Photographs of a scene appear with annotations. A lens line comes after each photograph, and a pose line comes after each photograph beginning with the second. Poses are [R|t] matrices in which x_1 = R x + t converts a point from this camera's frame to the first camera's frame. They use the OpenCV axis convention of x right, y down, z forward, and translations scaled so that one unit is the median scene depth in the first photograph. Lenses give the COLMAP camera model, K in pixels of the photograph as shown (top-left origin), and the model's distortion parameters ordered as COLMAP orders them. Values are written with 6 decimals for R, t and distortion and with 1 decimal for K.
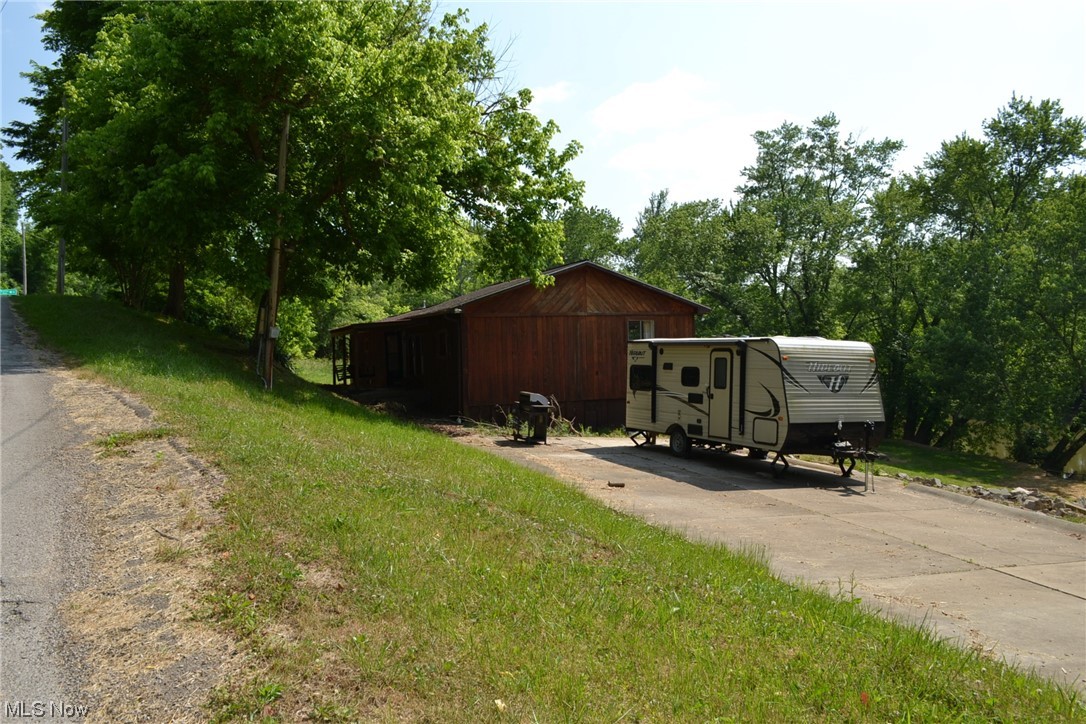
lens RADIAL K [[840.6, 0, 543.0], [0, 840.6, 362.0], [0, 0, 1]] dist [0.004722, 0.002911]
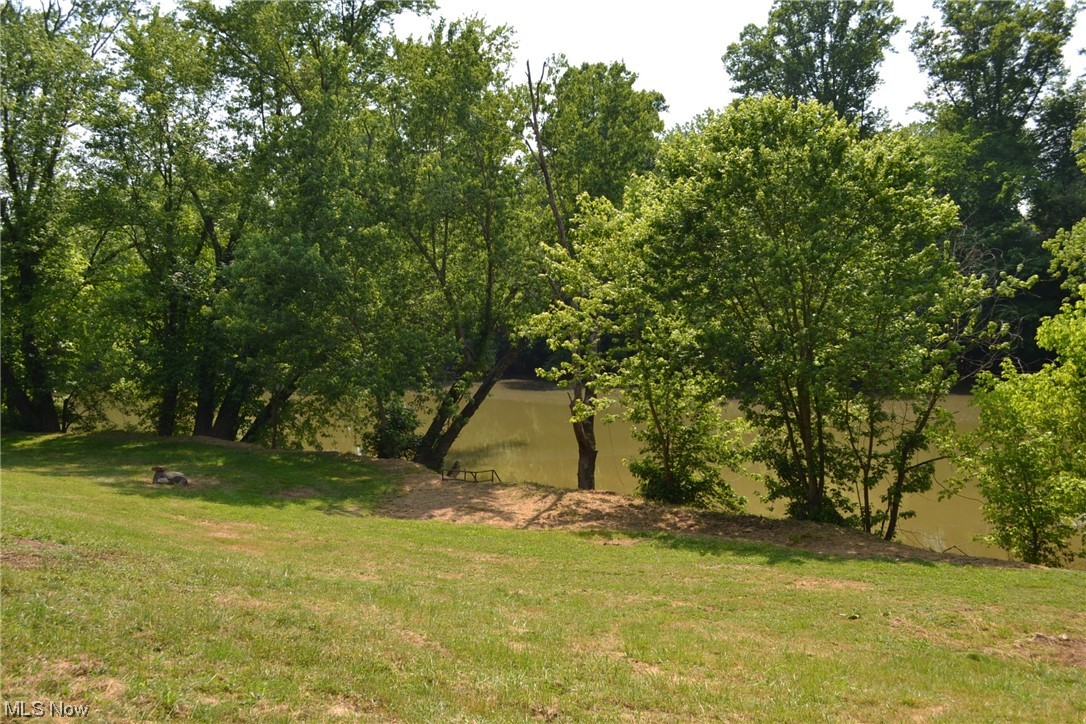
lens RADIAL K [[965.7, 0, 543.0], [0, 965.7, 362.0], [0, 0, 1]] dist [-0.000816, 0.003049]
pose [[0.698304, -0.043181, 0.714497, 0.109125], [0.019671, 0.998959, 0.041147, 0.016509], [-0.715531, -0.014678, 0.698427, 0.337399]]
